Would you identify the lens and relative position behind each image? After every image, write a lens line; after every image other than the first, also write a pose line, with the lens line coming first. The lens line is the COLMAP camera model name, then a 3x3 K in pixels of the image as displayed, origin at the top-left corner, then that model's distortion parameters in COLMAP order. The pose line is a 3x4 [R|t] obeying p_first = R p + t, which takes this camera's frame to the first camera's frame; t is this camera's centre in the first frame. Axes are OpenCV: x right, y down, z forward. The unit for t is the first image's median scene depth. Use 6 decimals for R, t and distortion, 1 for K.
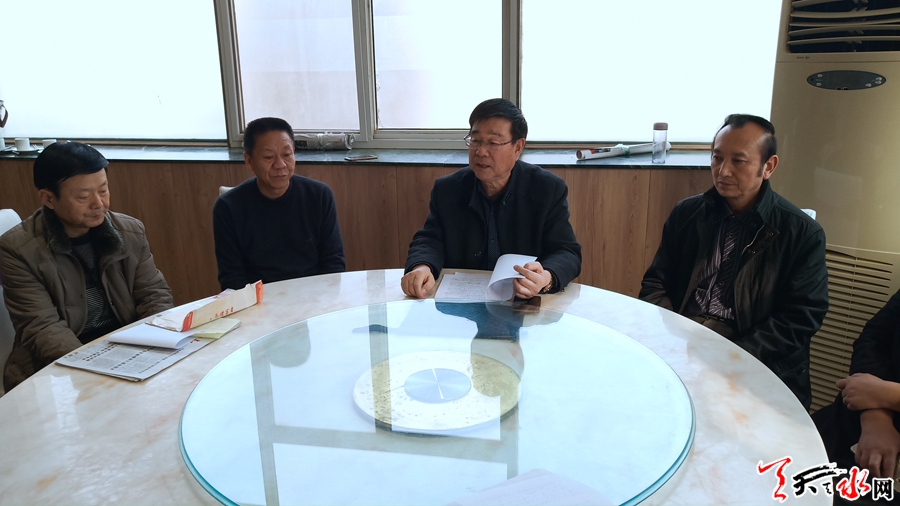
lens RADIAL K [[742.5, 0, 450.0], [0, 742.5, 253.0], [0, 0, 1]] dist [-0.011516, 0.094426]
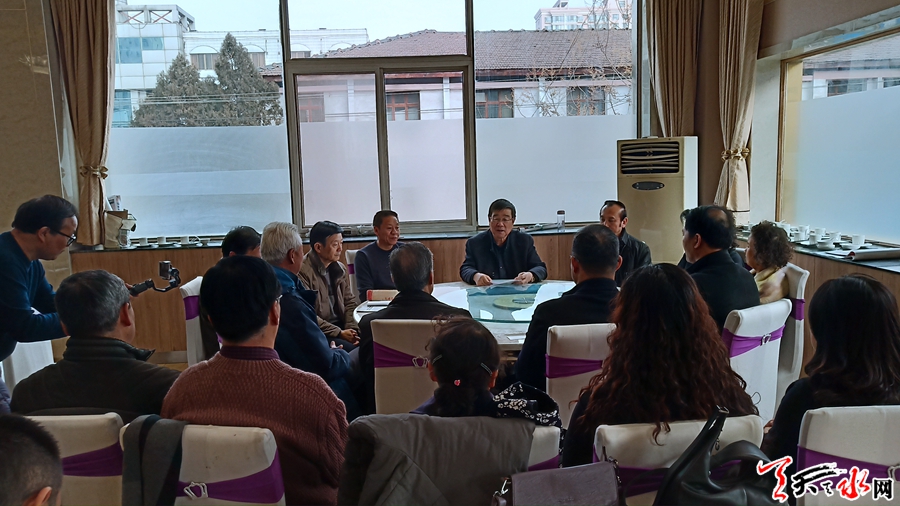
lens RADIAL K [[742.5, 0, 450.0], [0, 742.5, 253.0], [0, 0, 1]] dist [-0.011516, 0.094426]
pose [[0.971070, -0.040396, 0.235353, -0.555507], [0.077950, 0.985222, -0.152516, 0.249218], [-0.225714, 0.166449, 0.959869, -0.925724]]
